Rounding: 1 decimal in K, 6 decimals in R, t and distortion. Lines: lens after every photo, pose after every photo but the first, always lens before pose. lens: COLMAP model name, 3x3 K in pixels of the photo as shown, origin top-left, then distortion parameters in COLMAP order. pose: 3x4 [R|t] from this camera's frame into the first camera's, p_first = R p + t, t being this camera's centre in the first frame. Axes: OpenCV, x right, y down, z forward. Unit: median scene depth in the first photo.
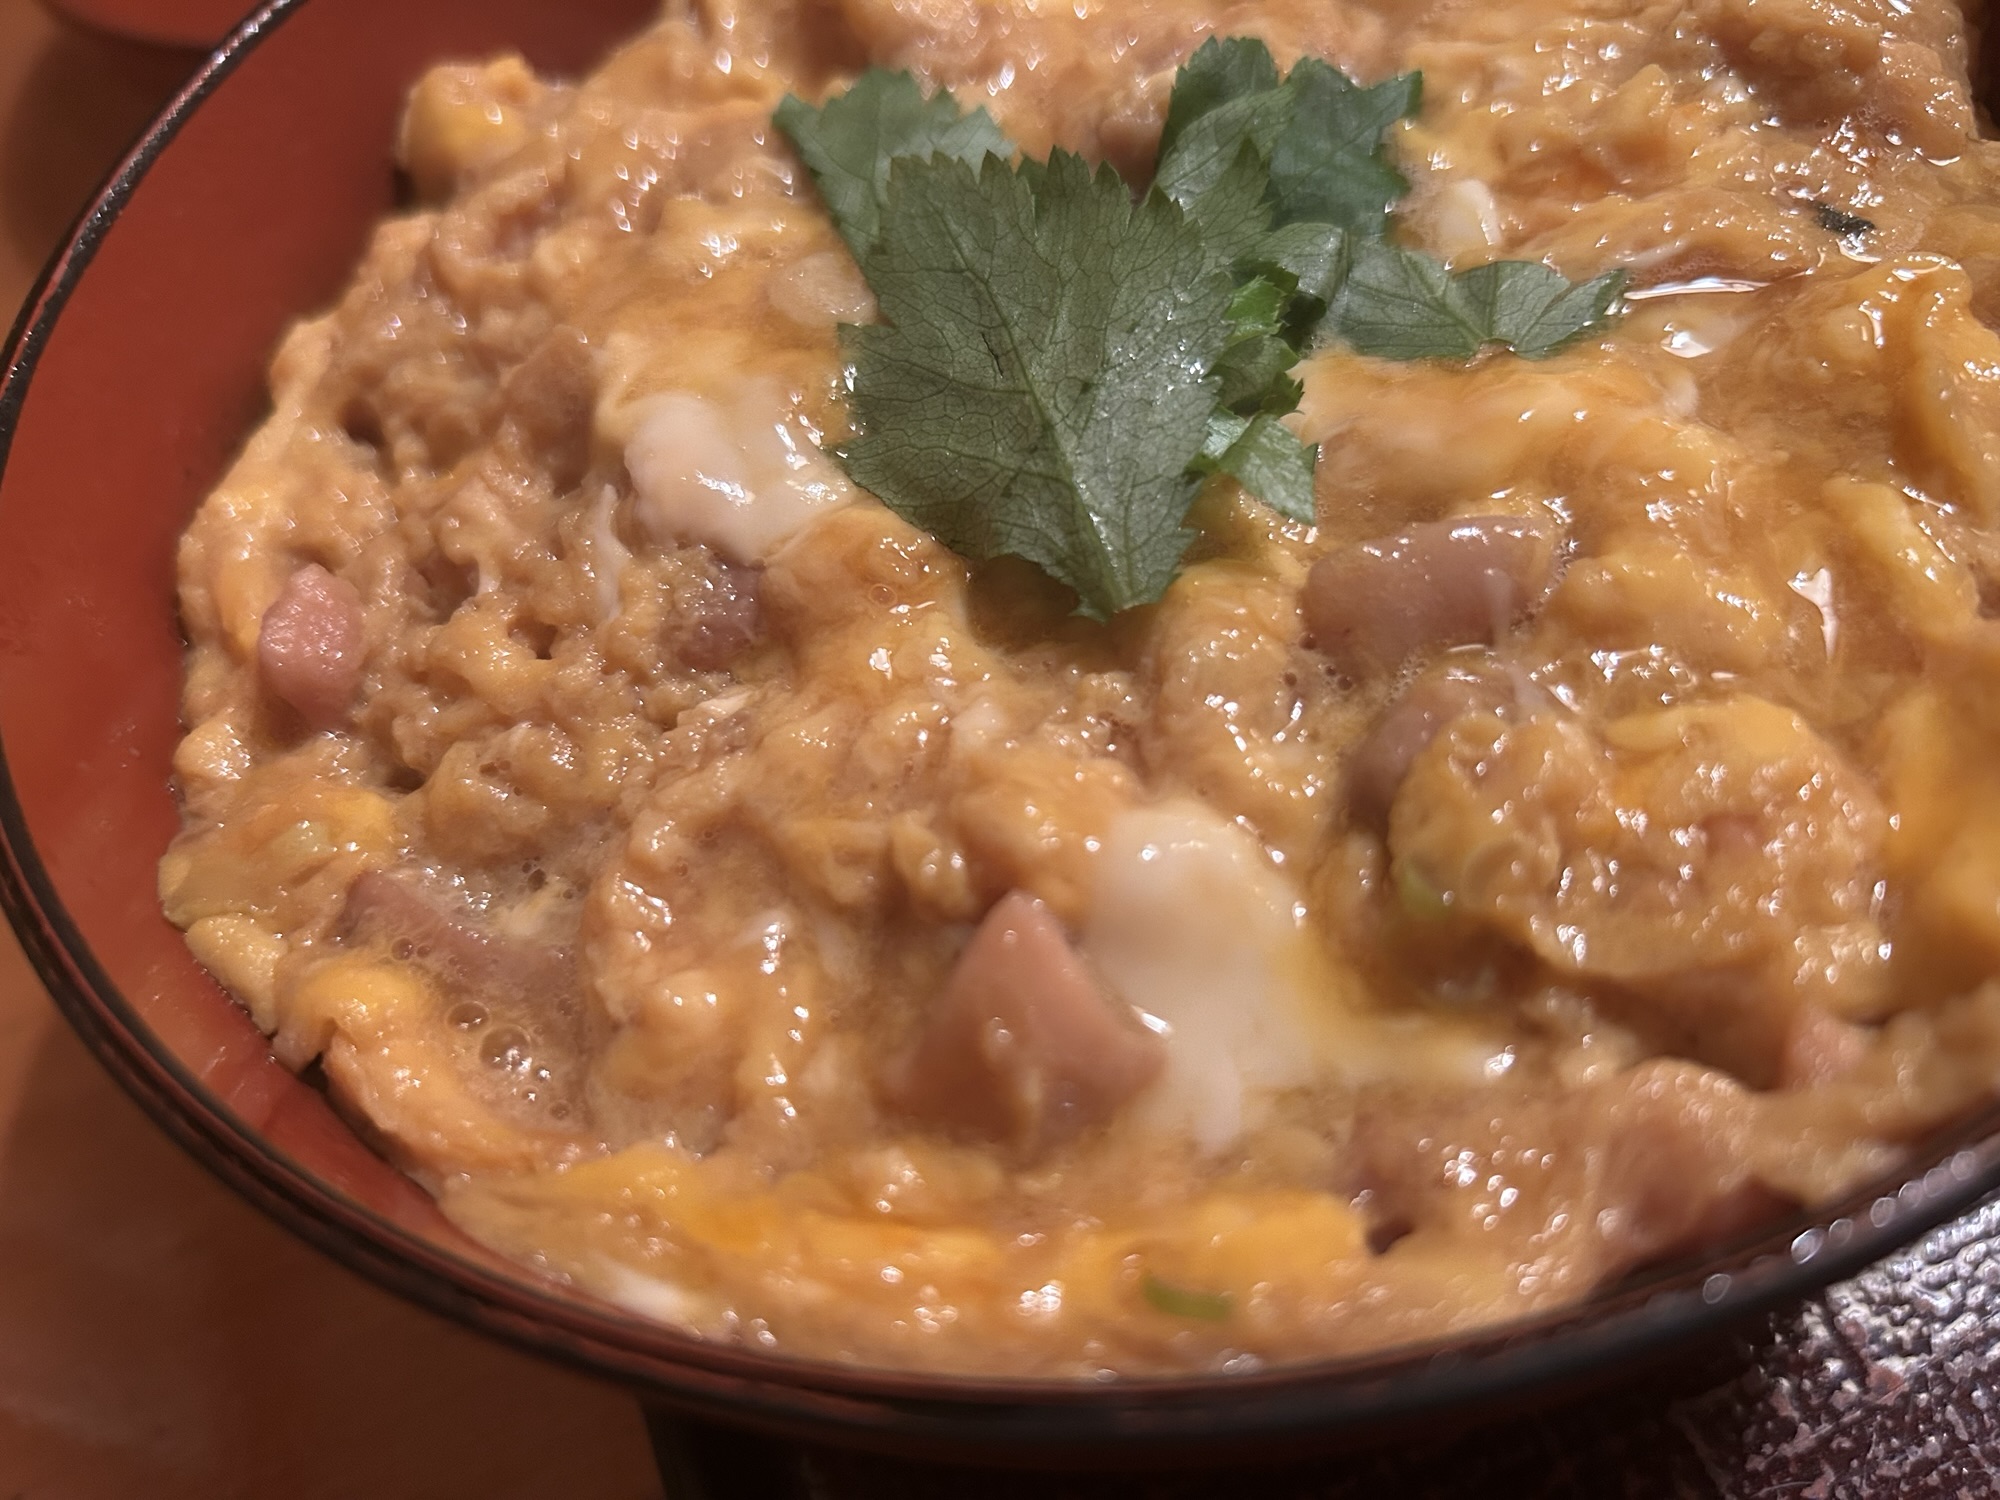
lens RADIAL K [[1586.4, 0, 1002.2], [0, 1586.4, 764.0], [0, 0, 1]] dist [-0.001744, -0.050111]
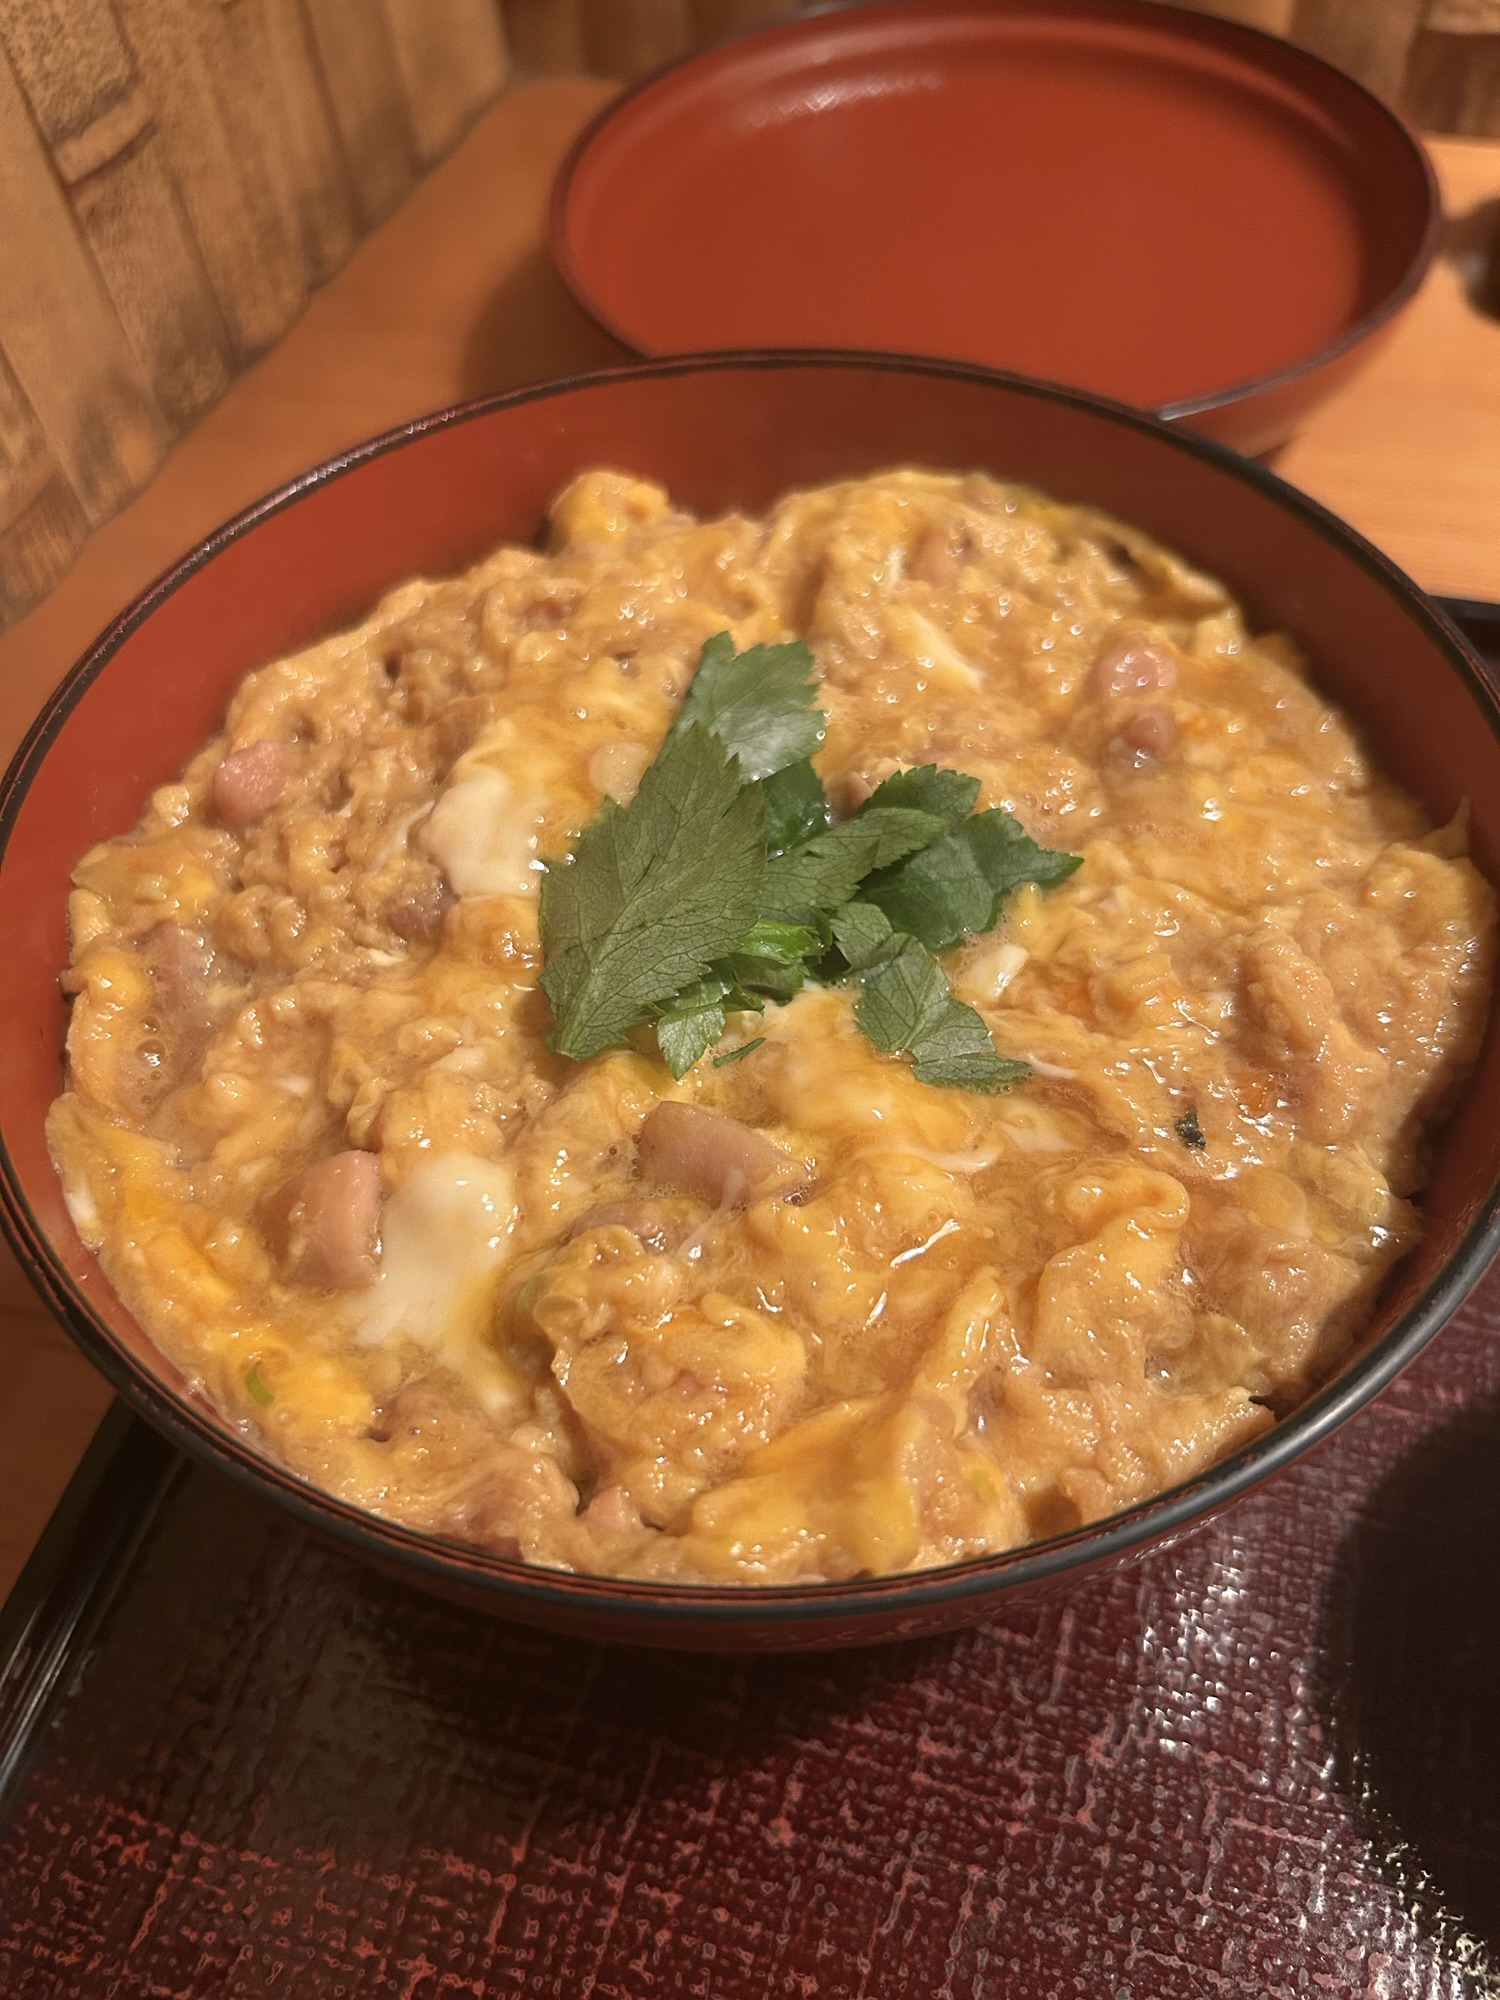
lens RADIAL K [[1586.4, 0, 763.3], [0, 1586.4, 993.3], [0, 0, 1]] dist [-0.001744, -0.050111]
pose [[0.778019, 0.573614, -0.256229, 0.582521], [-0.570255, 0.815944, 0.095101, -0.397527], [0.263620, 0.072126, 0.961926, -0.468112]]
